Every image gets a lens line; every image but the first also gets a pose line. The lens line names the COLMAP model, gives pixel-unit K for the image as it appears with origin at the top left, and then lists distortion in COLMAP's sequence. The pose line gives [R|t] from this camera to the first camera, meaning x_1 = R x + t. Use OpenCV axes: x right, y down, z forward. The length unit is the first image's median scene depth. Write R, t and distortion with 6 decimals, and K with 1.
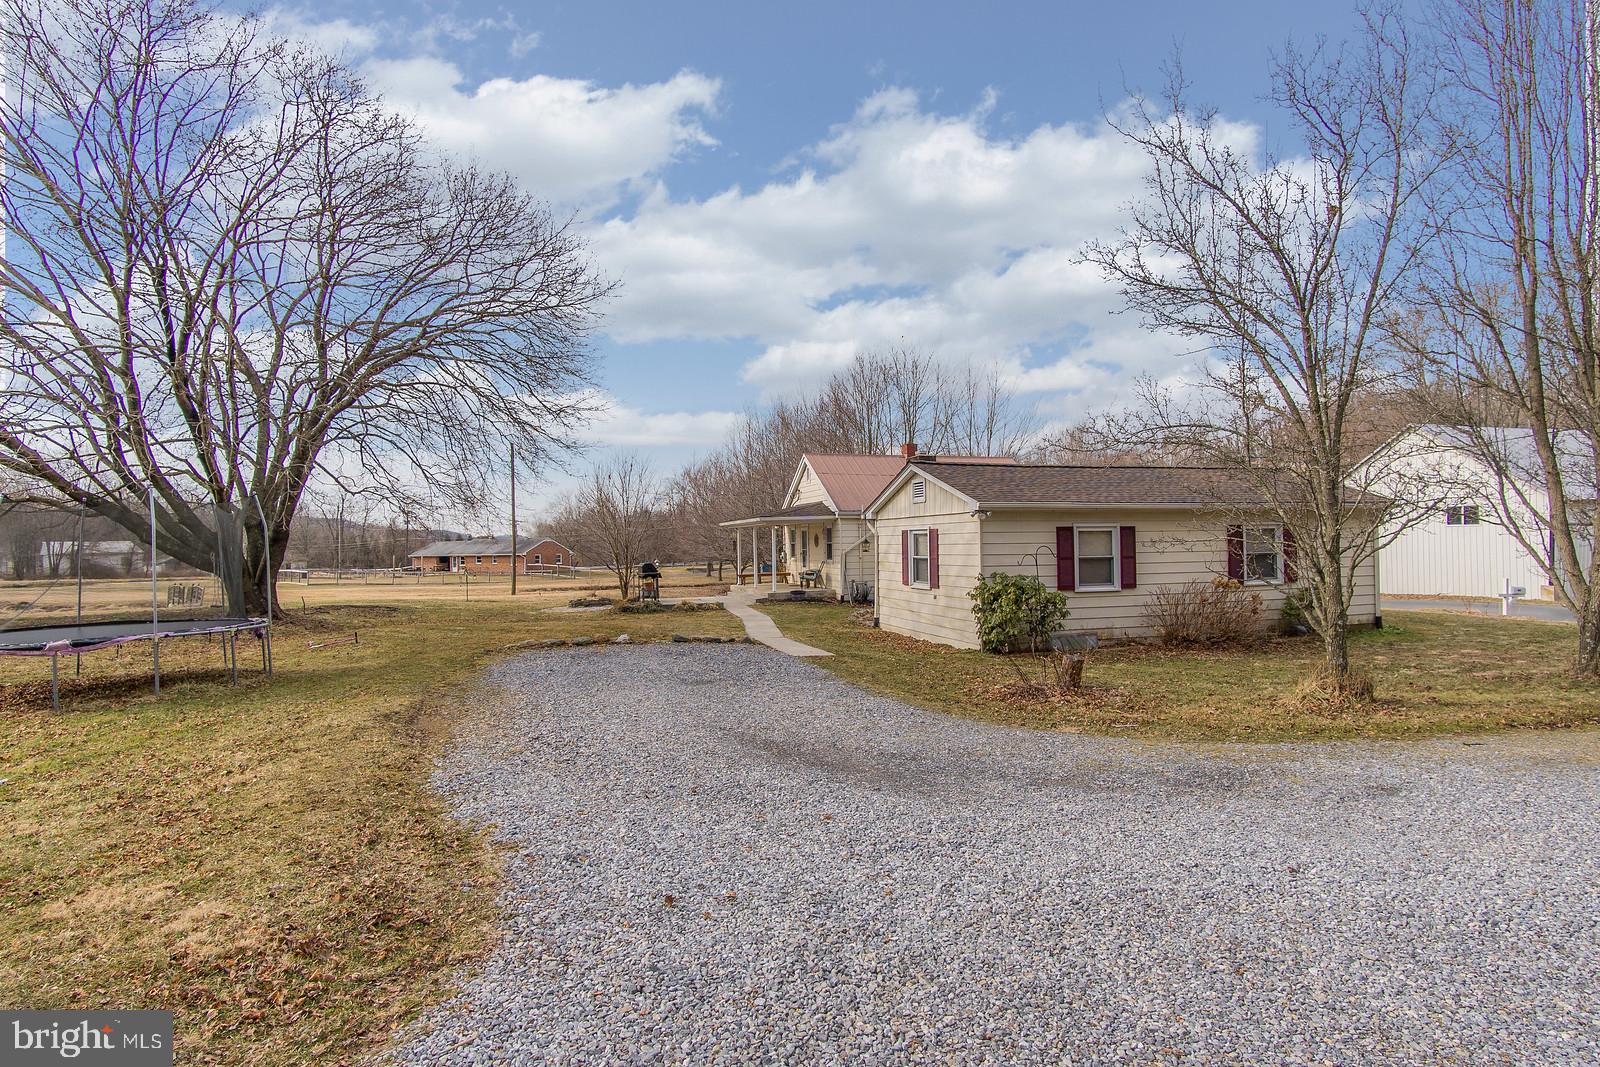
lens RADIAL K [[840.2, 0, 806.9], [0, 840.2, 540.8], [0, 0, 1]] dist [0.002871, 0.002052]
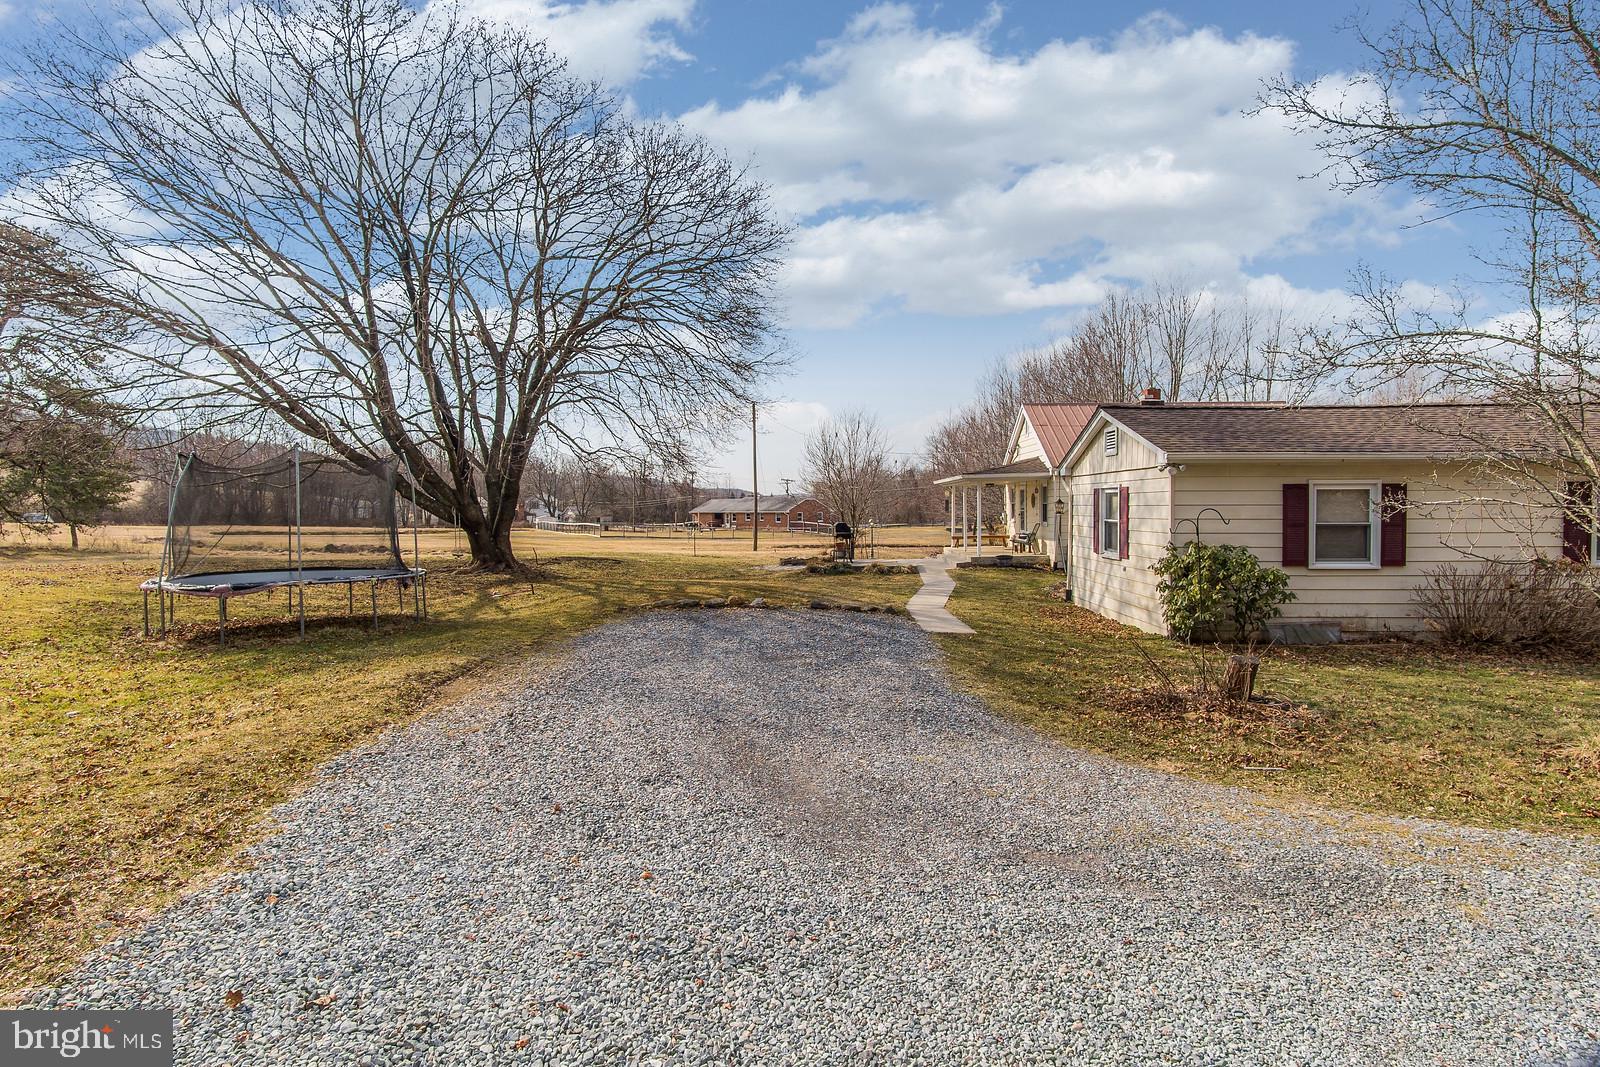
lens RADIAL K [[840.2, 0, 805.3], [0, 840.2, 534.8], [0, 0, 1]] dist [0.002871, 0.002052]
pose [[0.947871, 0.020353, -0.318005, 0.123102], [-0.007246, 0.999077, 0.042344, 0.000319], [0.318573, -0.037832, 0.947143, 0.117359]]
